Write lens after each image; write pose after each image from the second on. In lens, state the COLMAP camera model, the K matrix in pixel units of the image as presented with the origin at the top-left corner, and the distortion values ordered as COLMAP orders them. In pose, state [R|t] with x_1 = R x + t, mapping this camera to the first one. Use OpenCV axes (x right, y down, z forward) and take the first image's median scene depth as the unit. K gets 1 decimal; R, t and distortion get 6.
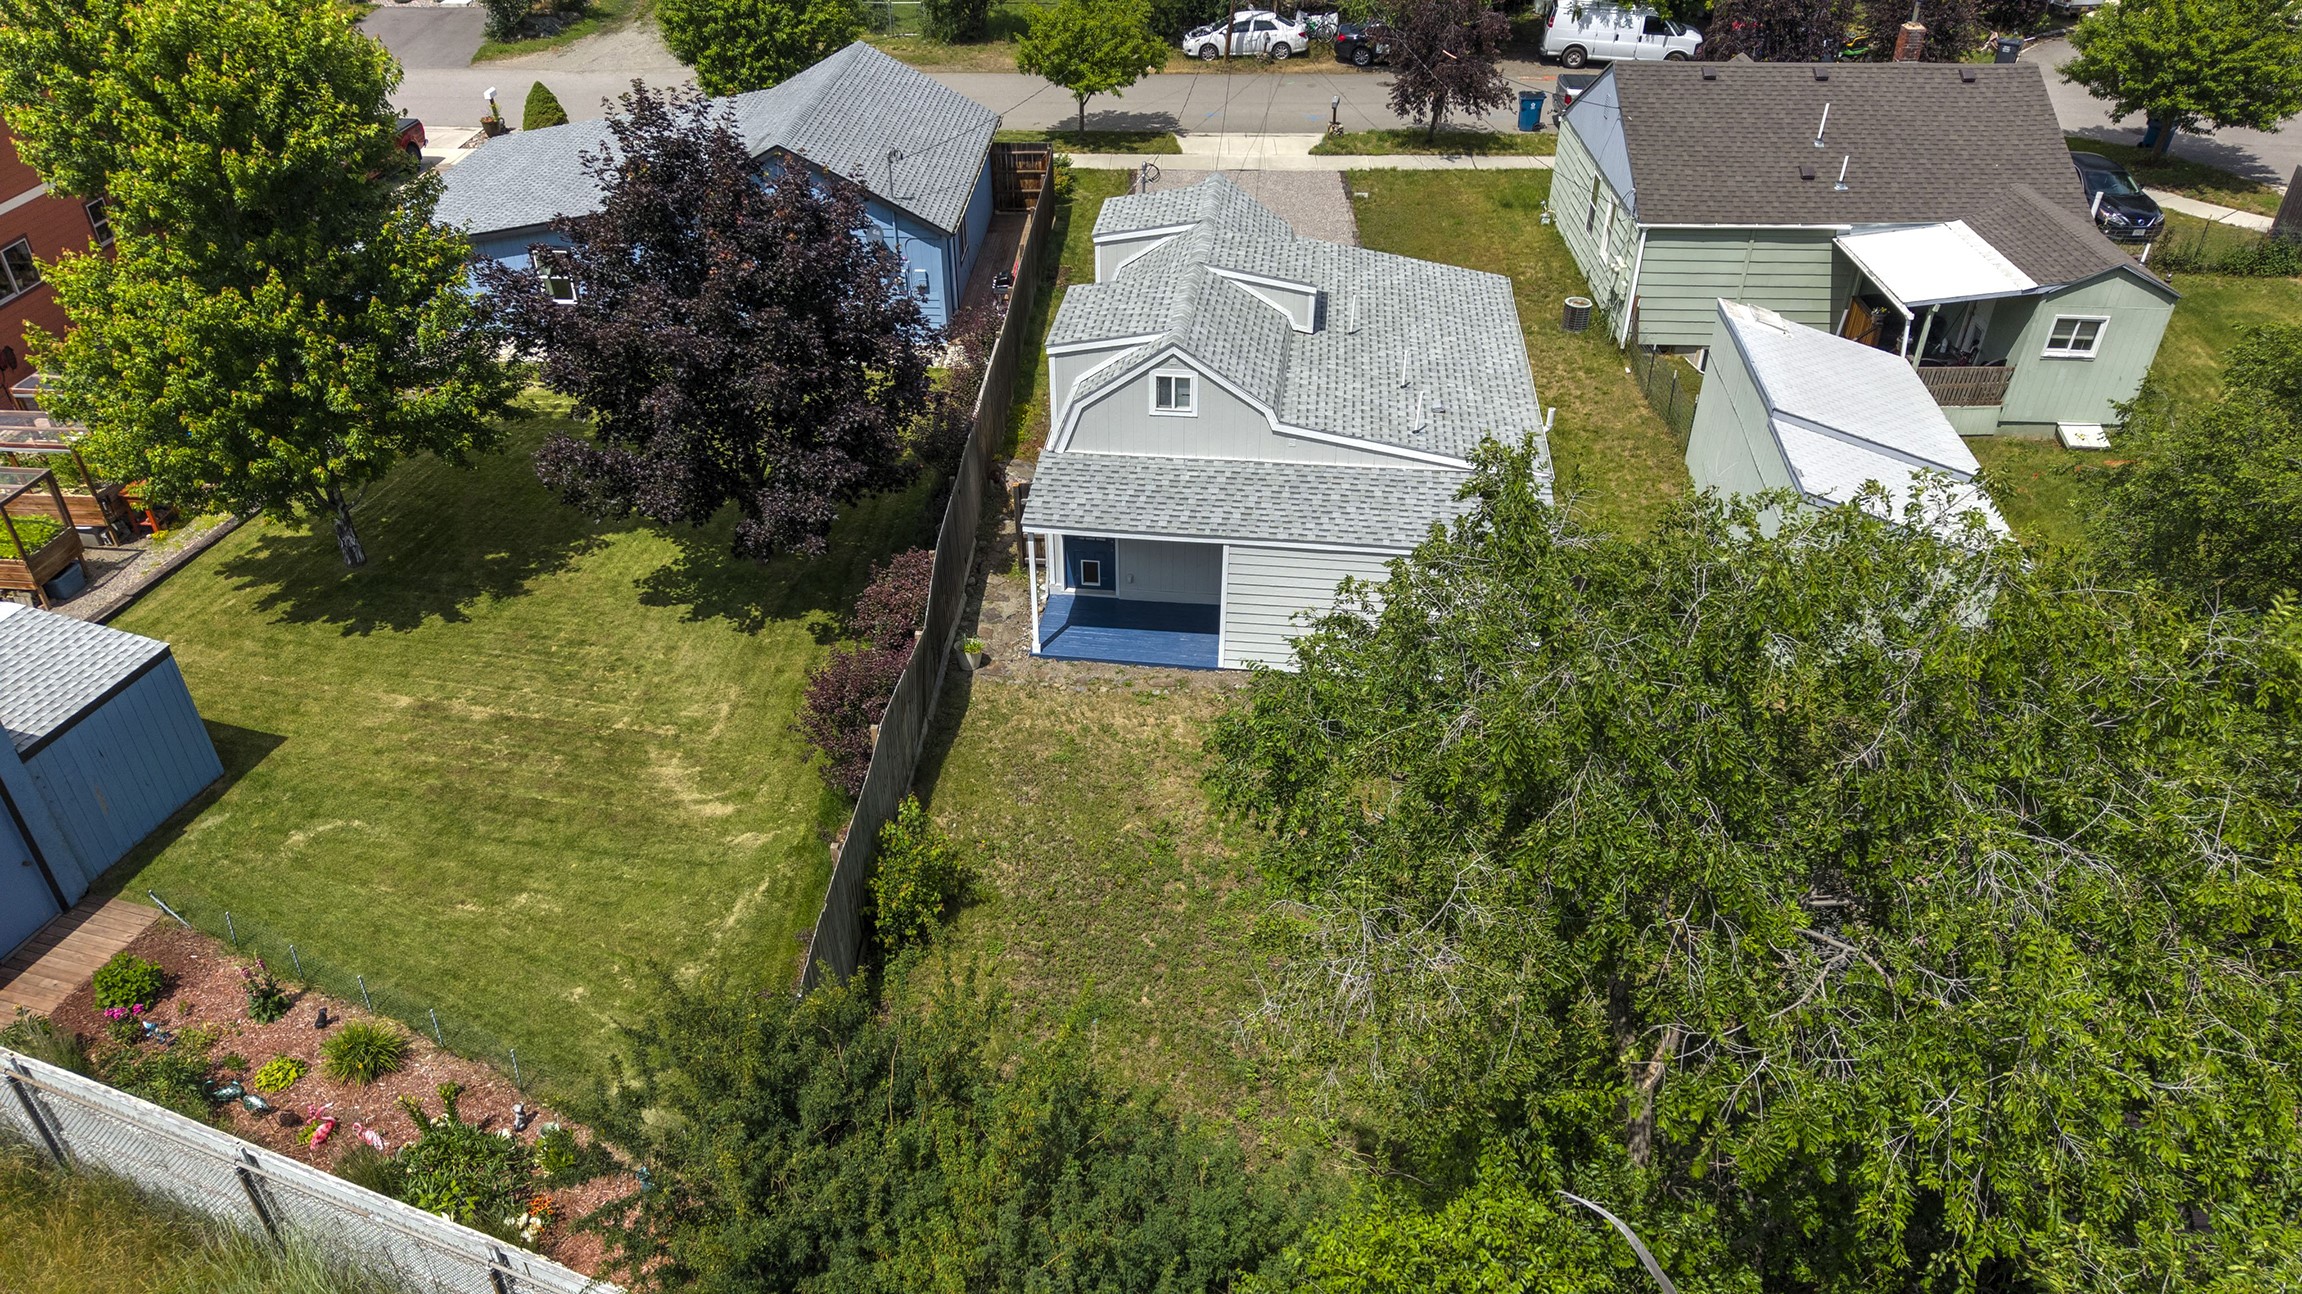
lens RADIAL K [[1560.7, 0, 1159.1], [0, 1560.7, 645.7], [0, 0, 1]] dist [0.040930, -0.009111]
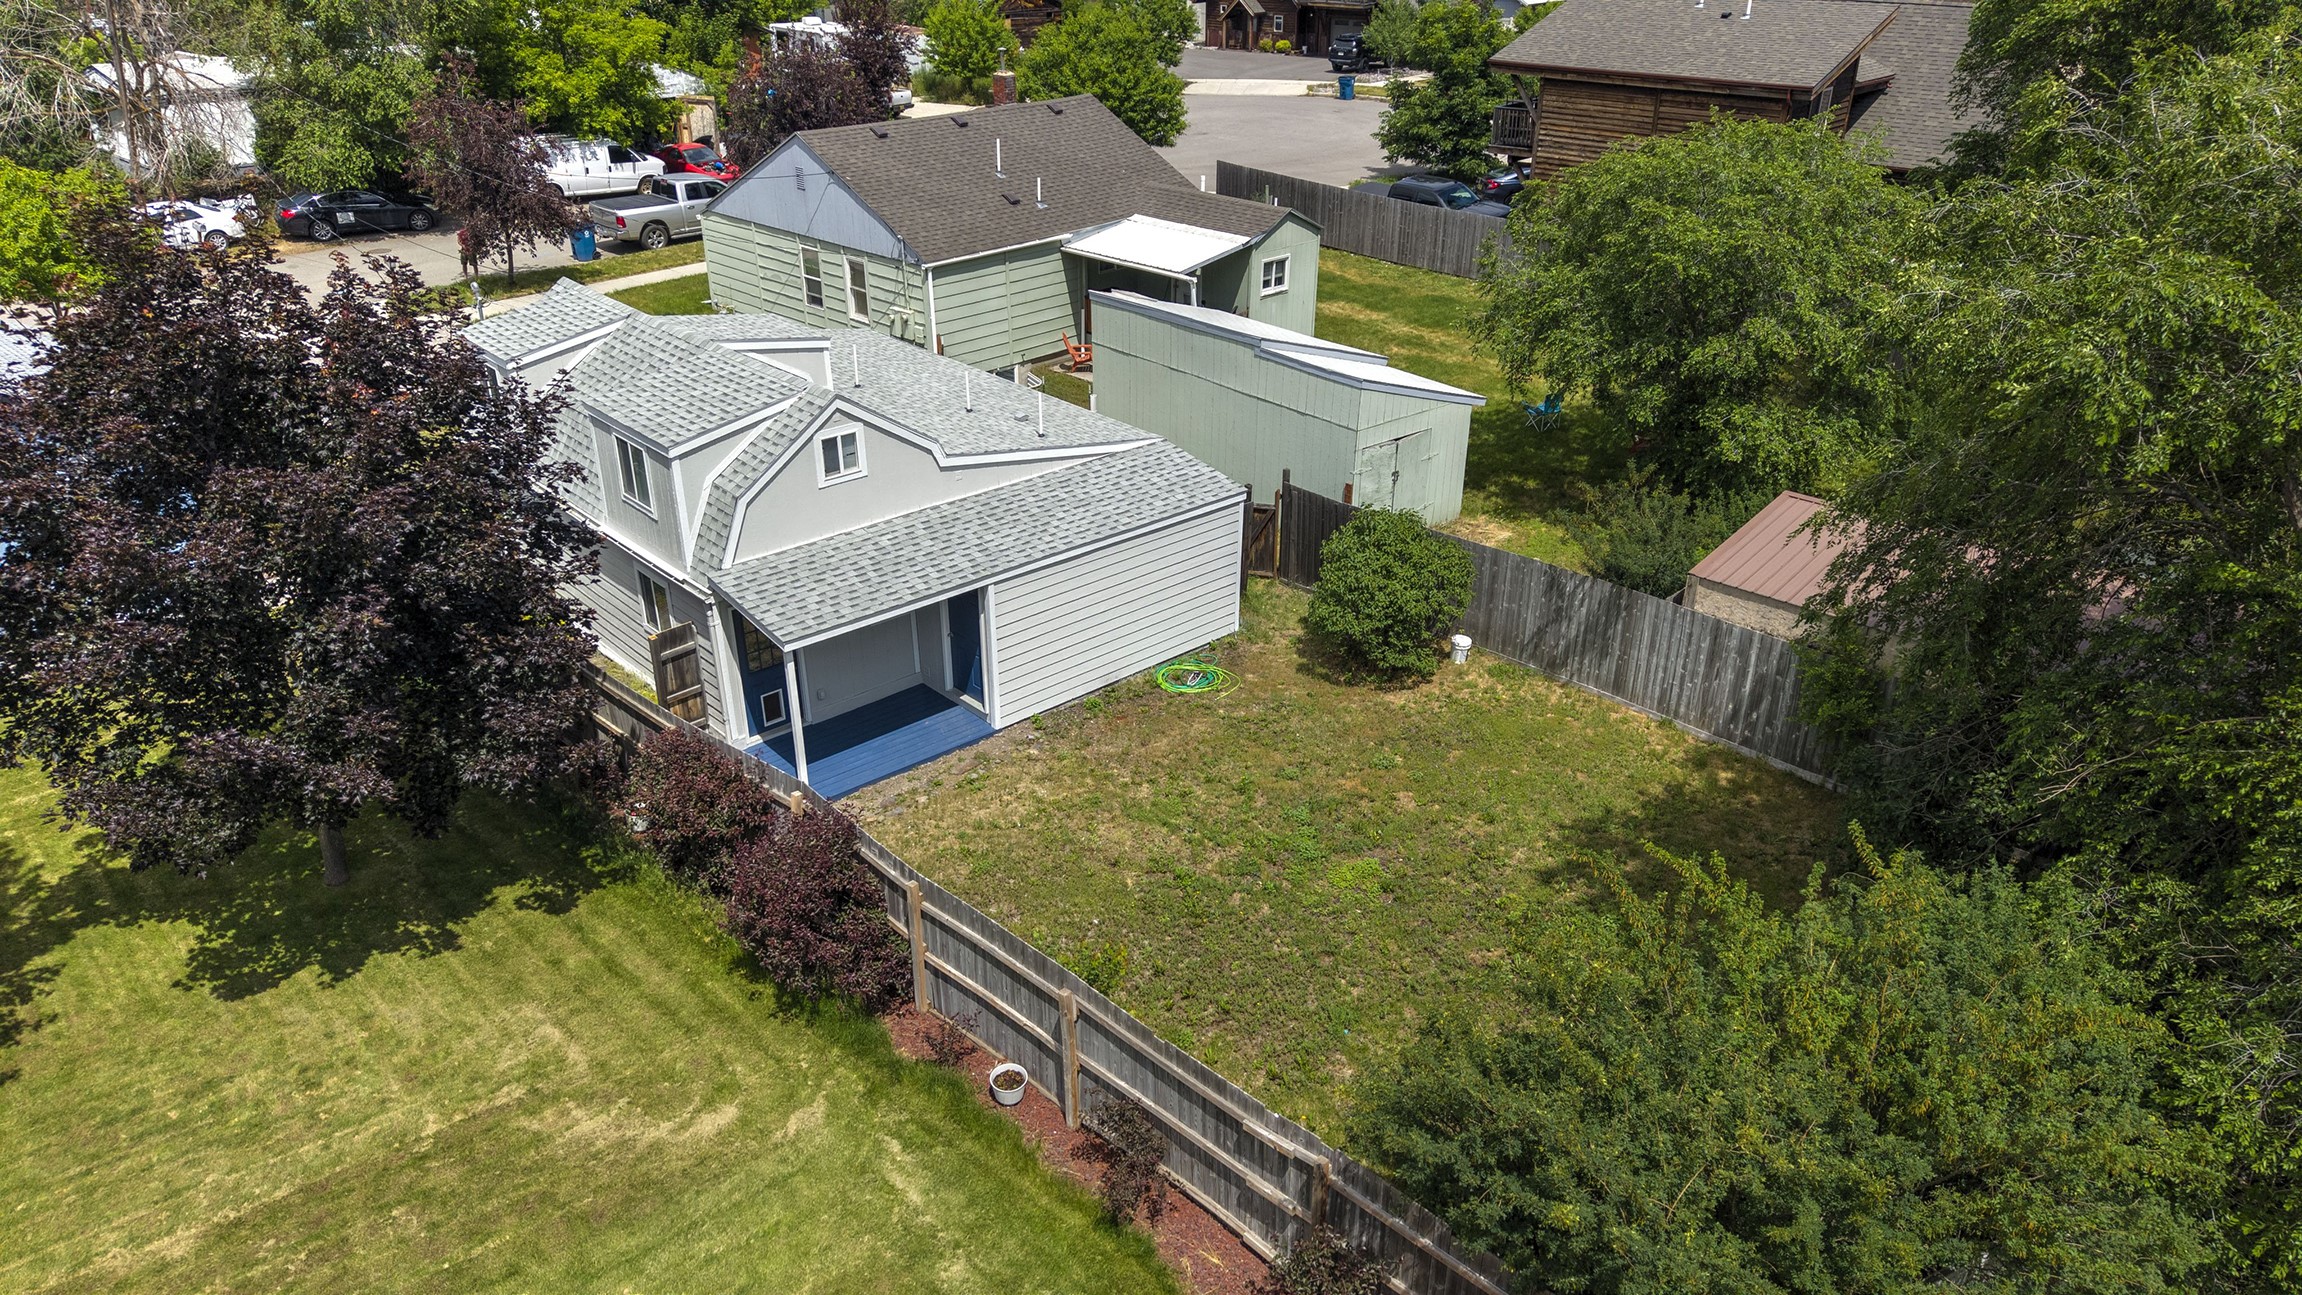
lens RADIAL K [[1560.7, 0, 1143.9], [0, 1560.7, 645.4], [0, 0, 1]] dist [0.040930, -0.009111]
pose [[0.667869, -0.335452, 0.664397, -0.401269], [0.415405, 0.908702, 0.041225, -0.026536], [-0.617568, 0.248461, 0.746242, 0.229668]]
